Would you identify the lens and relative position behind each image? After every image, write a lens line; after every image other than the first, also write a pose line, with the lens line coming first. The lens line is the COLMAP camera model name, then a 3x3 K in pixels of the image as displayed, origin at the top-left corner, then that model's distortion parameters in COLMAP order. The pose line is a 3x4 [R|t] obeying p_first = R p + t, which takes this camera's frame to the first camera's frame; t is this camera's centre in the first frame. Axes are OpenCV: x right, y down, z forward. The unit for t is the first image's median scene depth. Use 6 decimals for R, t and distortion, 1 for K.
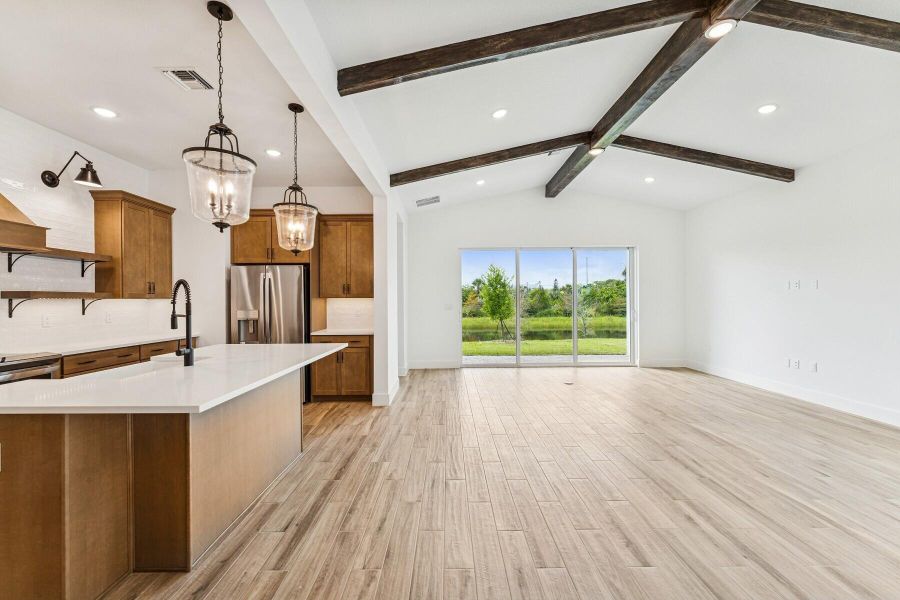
lens RADIAL K [[361.2, 0, 450.0], [0, 361.2, 300.0], [0, 0, 1]] dist [-0.000055, -0.000162]
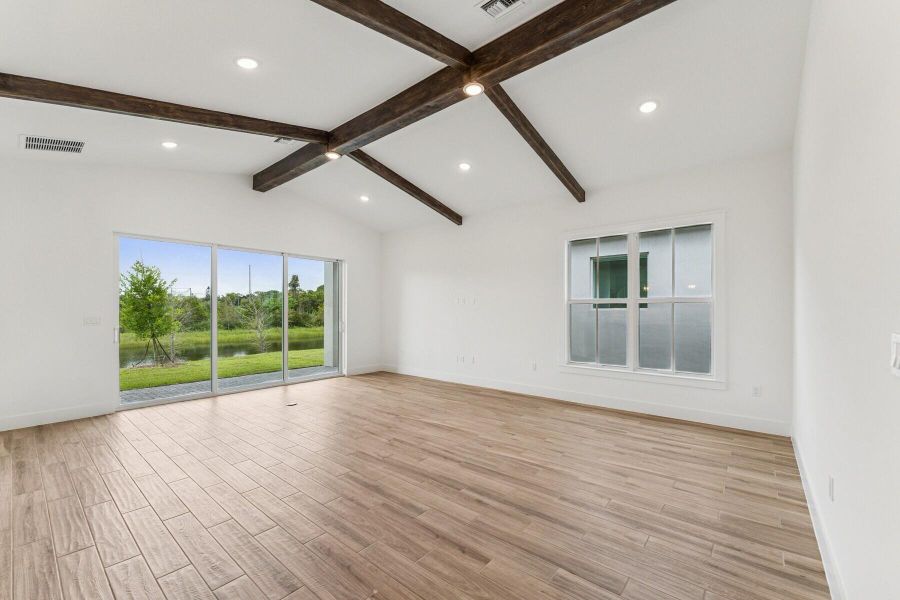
lens RADIAL K [[364.8, 0, 447.4], [0, 364.8, 311.6], [0, 0, 1]] dist [0.001504, -0.000050]
pose [[0.647982, 0.004527, 0.761642, -0.135712], [-0.005257, 0.999985, -0.001471, 0.000483], [-0.761638, -0.003051, 0.647996, 0.150848]]
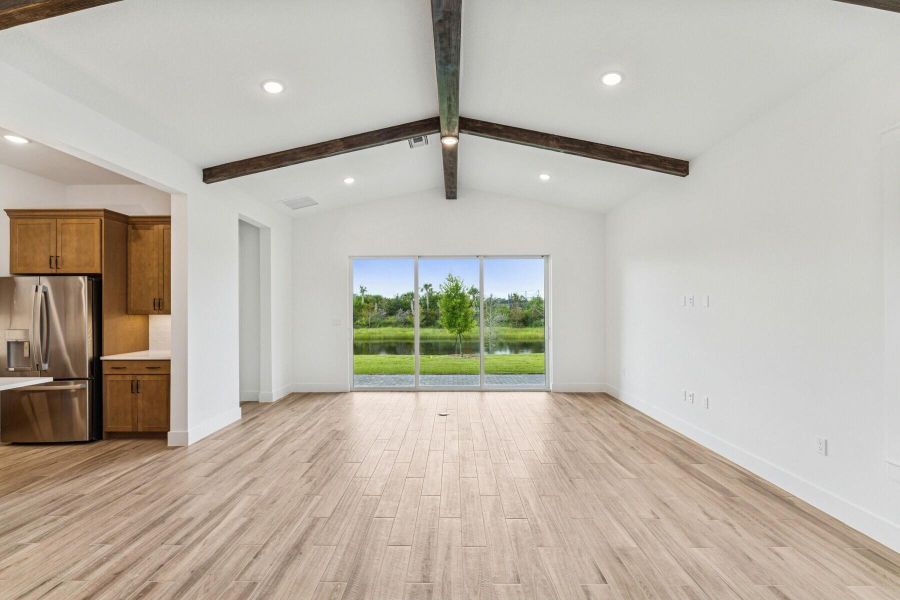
lens RADIAL K [[364.2, 0, 450.5], [0, 364.2, 306.3], [0, 0, 1]] dist [0.002545, 0.000110]
pose [[0.999880, 0.002527, -0.015302, 0.435131], [-0.002638, 0.999971, -0.007208, -0.022425], [0.015284, 0.007247, 0.999857, 0.164770]]
